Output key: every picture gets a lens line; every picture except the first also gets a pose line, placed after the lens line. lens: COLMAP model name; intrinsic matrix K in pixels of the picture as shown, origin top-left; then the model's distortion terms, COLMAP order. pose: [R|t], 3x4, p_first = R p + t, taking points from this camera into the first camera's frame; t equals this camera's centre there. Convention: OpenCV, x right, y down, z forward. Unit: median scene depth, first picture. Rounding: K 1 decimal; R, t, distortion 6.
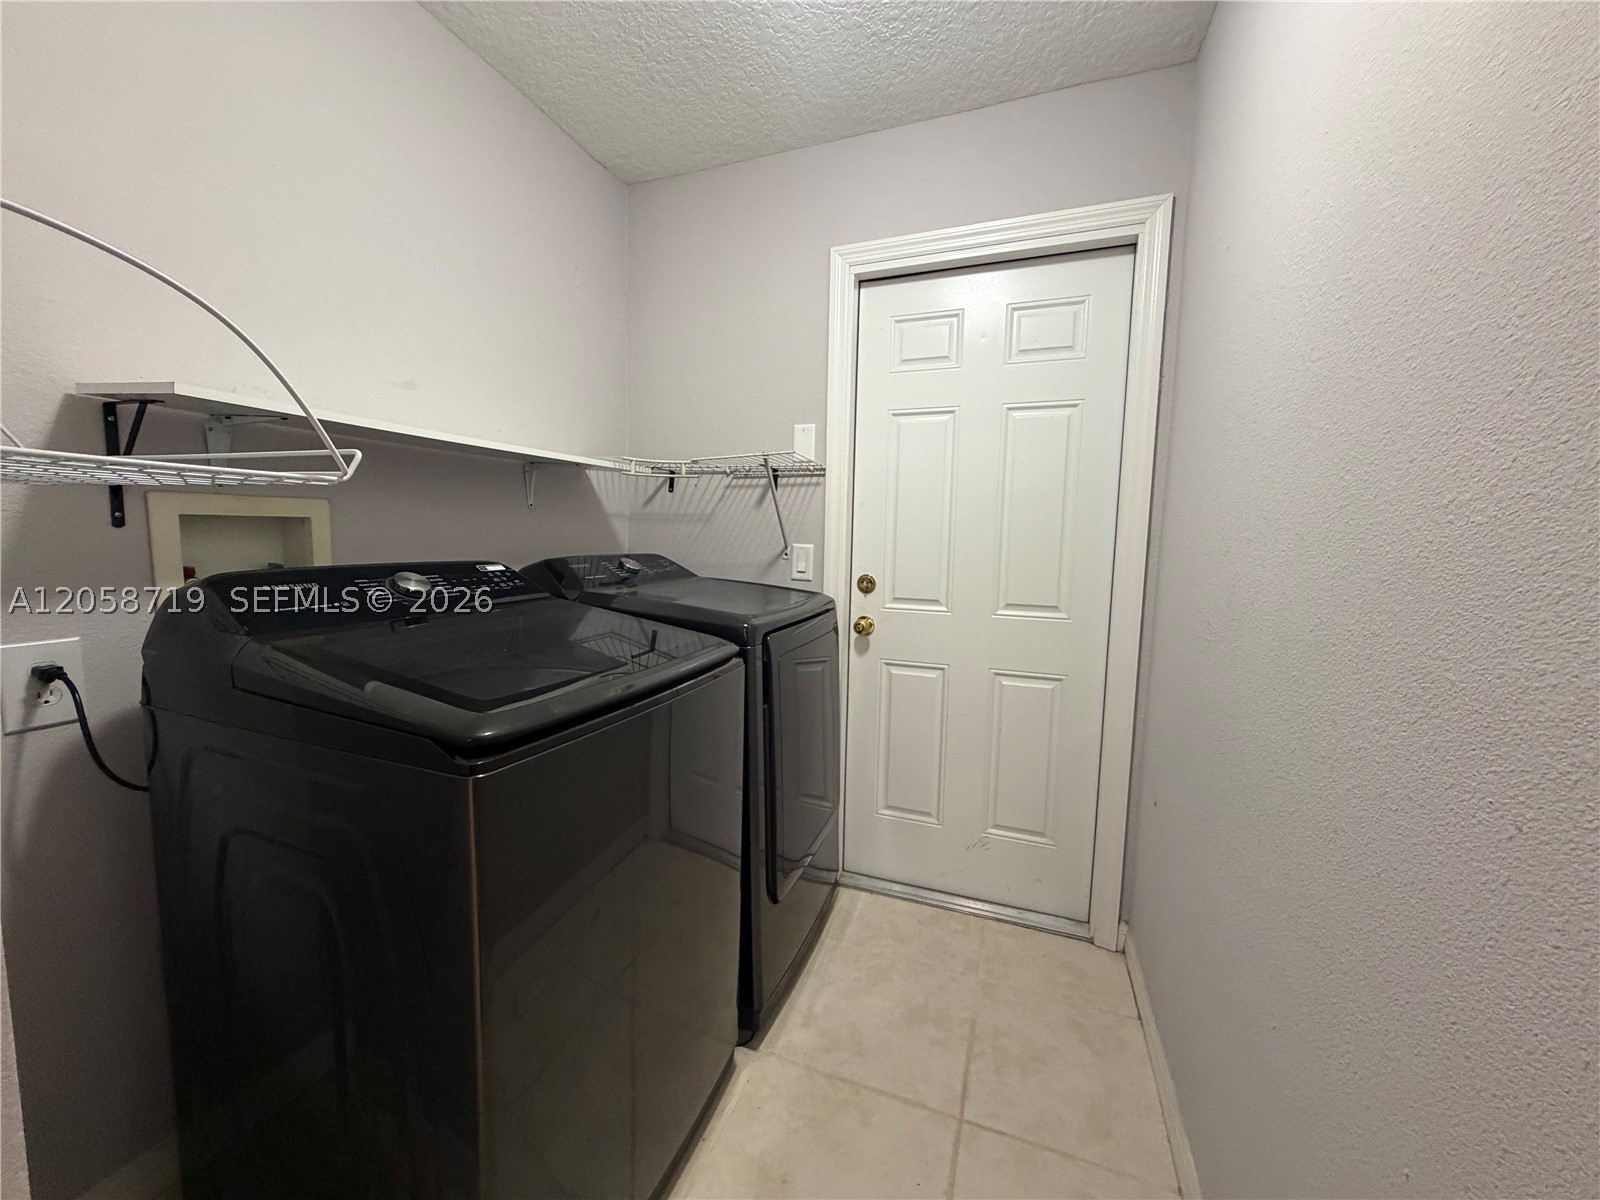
lens RADIAL K [[636.8, 0, 800.3], [0, 636.8, 598.2], [0, 0, 1]] dist [-0.000441, 0.000368]
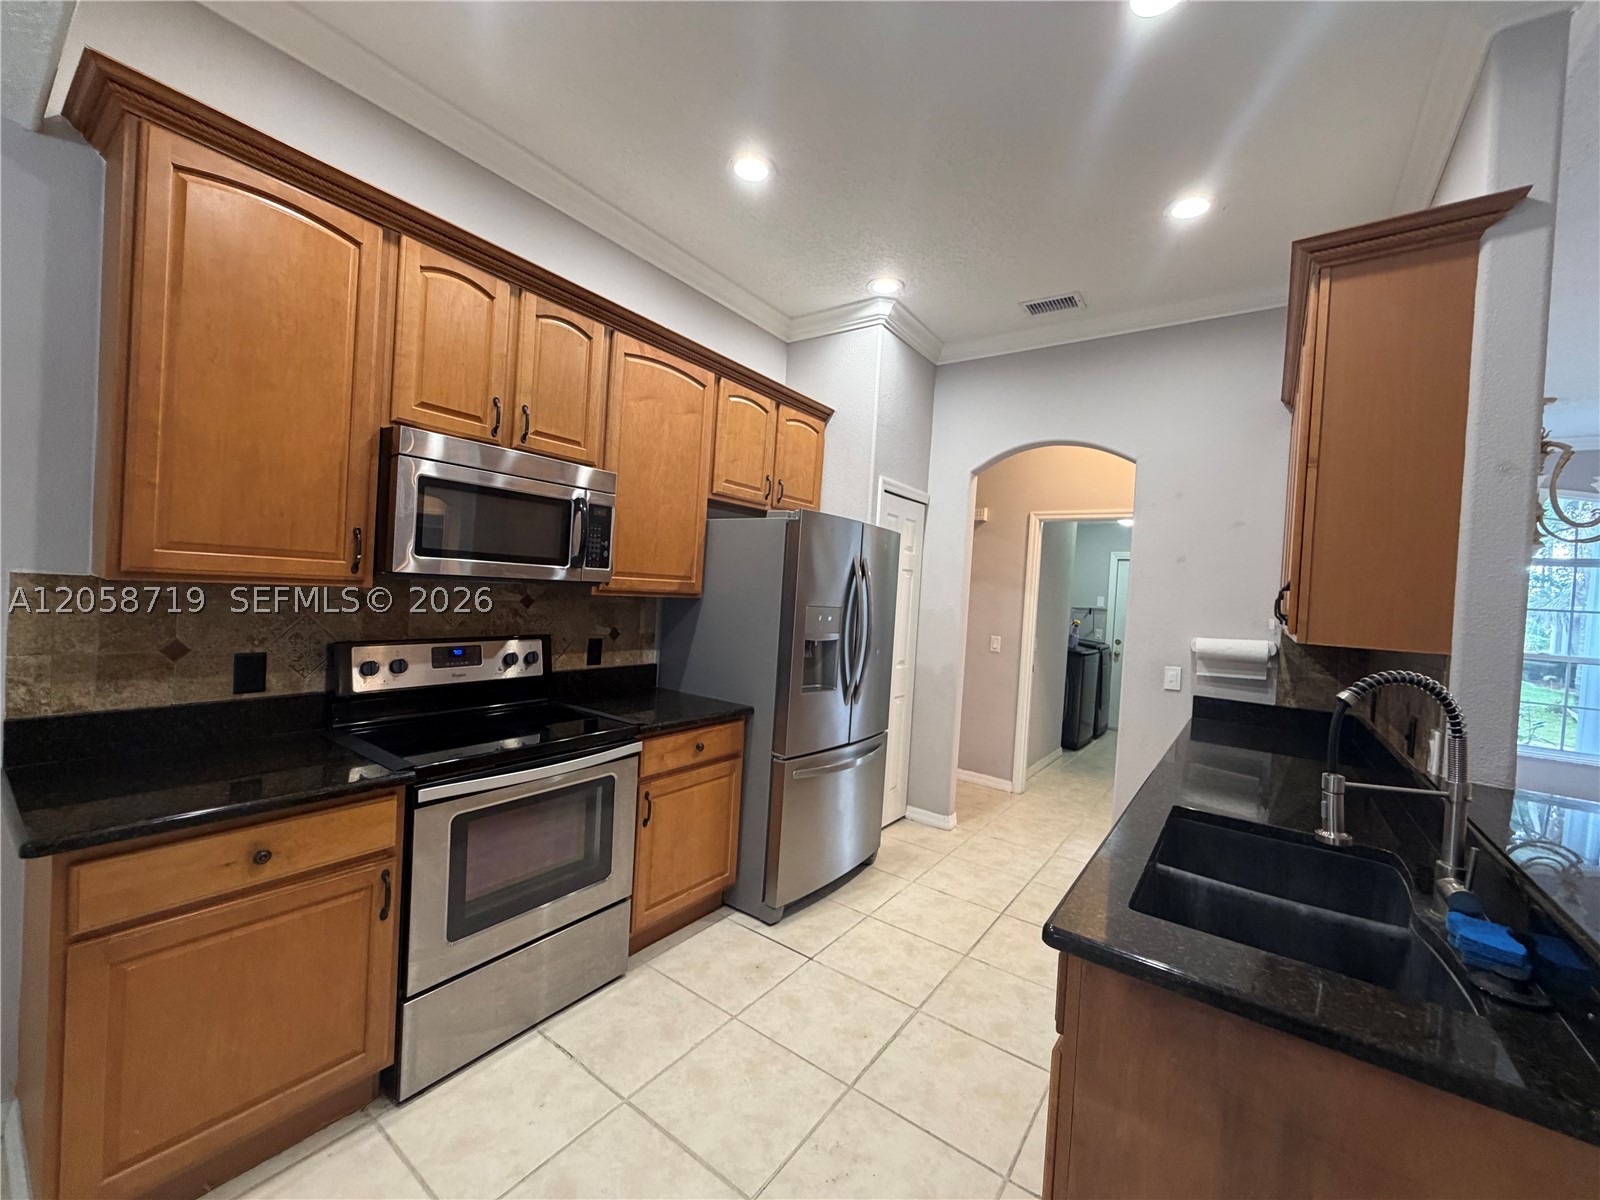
lens RADIAL K [[636.8, 0, 788.9], [0, 636.8, 600.2], [0, 0, 1]] dist [-0.000441, 0.000368]
pose [[0.964952, 0.042647, -0.258939, -0.771059], [-0.067845, 0.993703, -0.089166, 0.190611], [0.253506, 0.103608, 0.961769, -2.950499]]
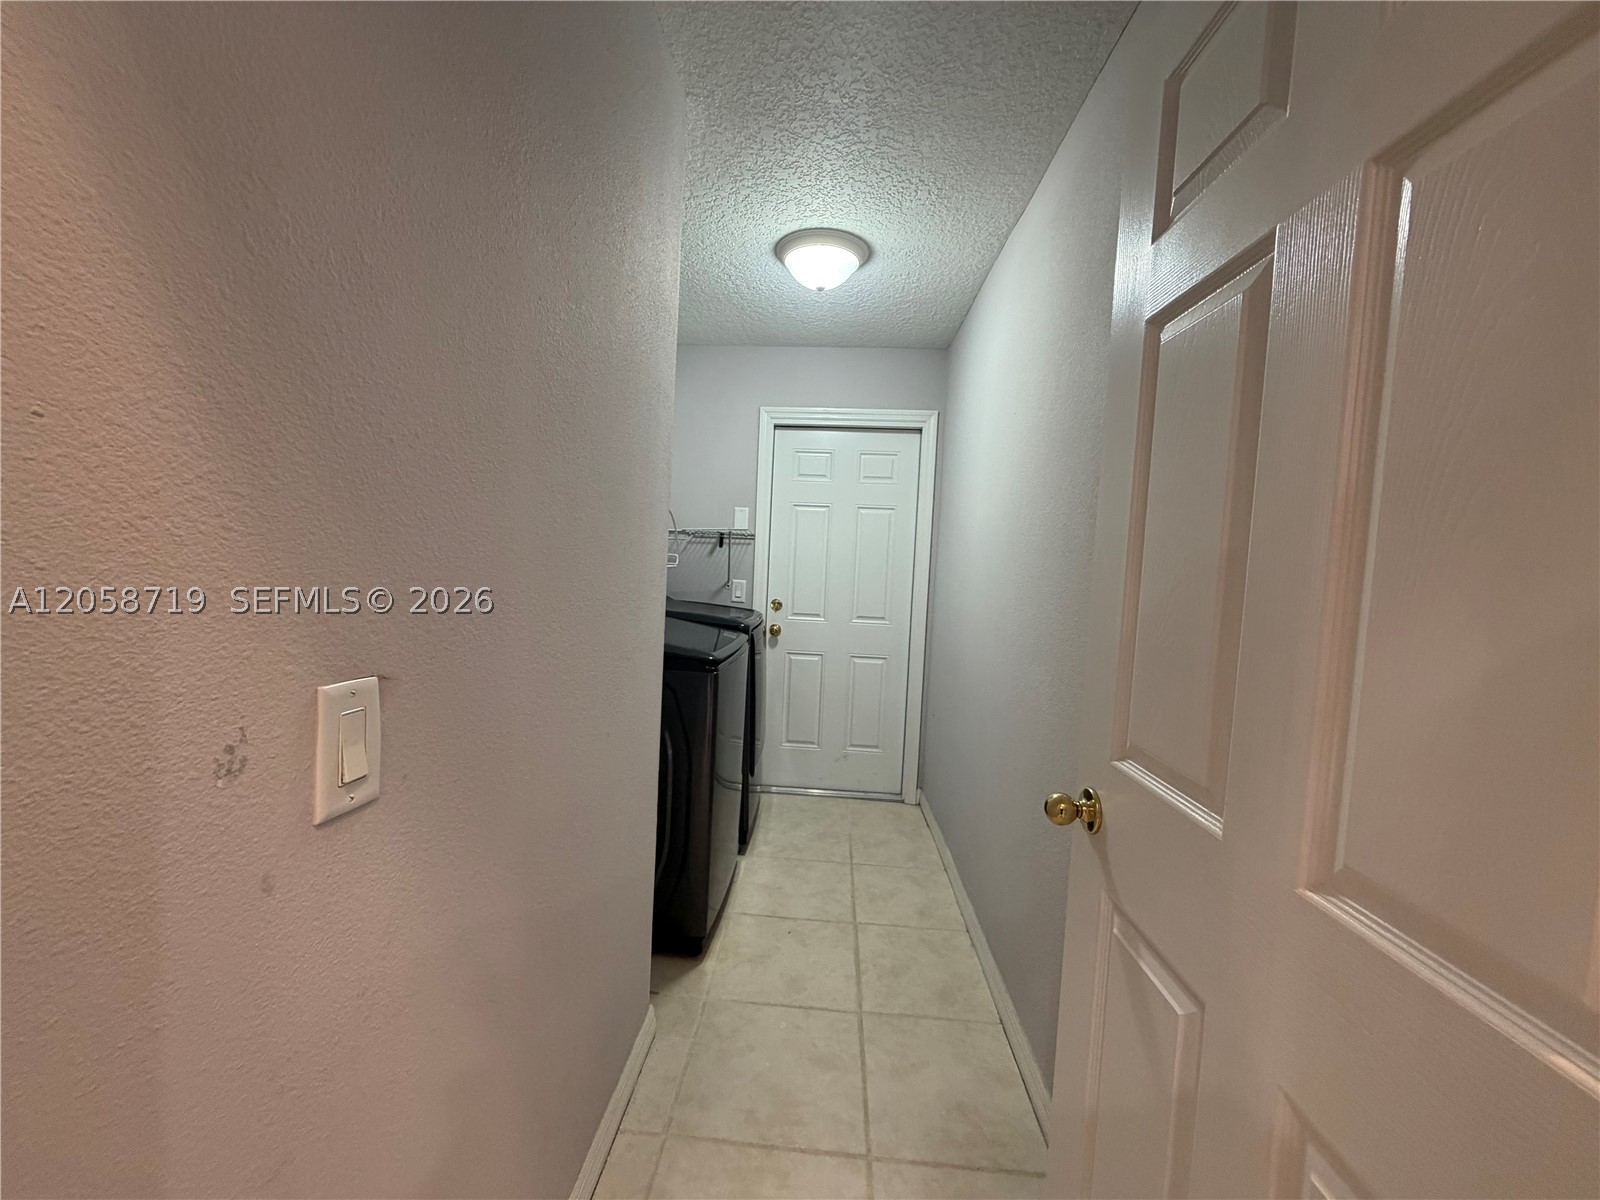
lens RADIAL K [[636.8, 0, 798.6], [0, 636.8, 600.7], [0, 0, 1]] dist [-0.000441, 0.000368]
pose [[0.953185, 0.008718, 0.302263, -0.350693], [0.003065, 0.999255, -0.038484, 0.031953], [-0.302374, 0.037608, 0.952447, -0.607813]]
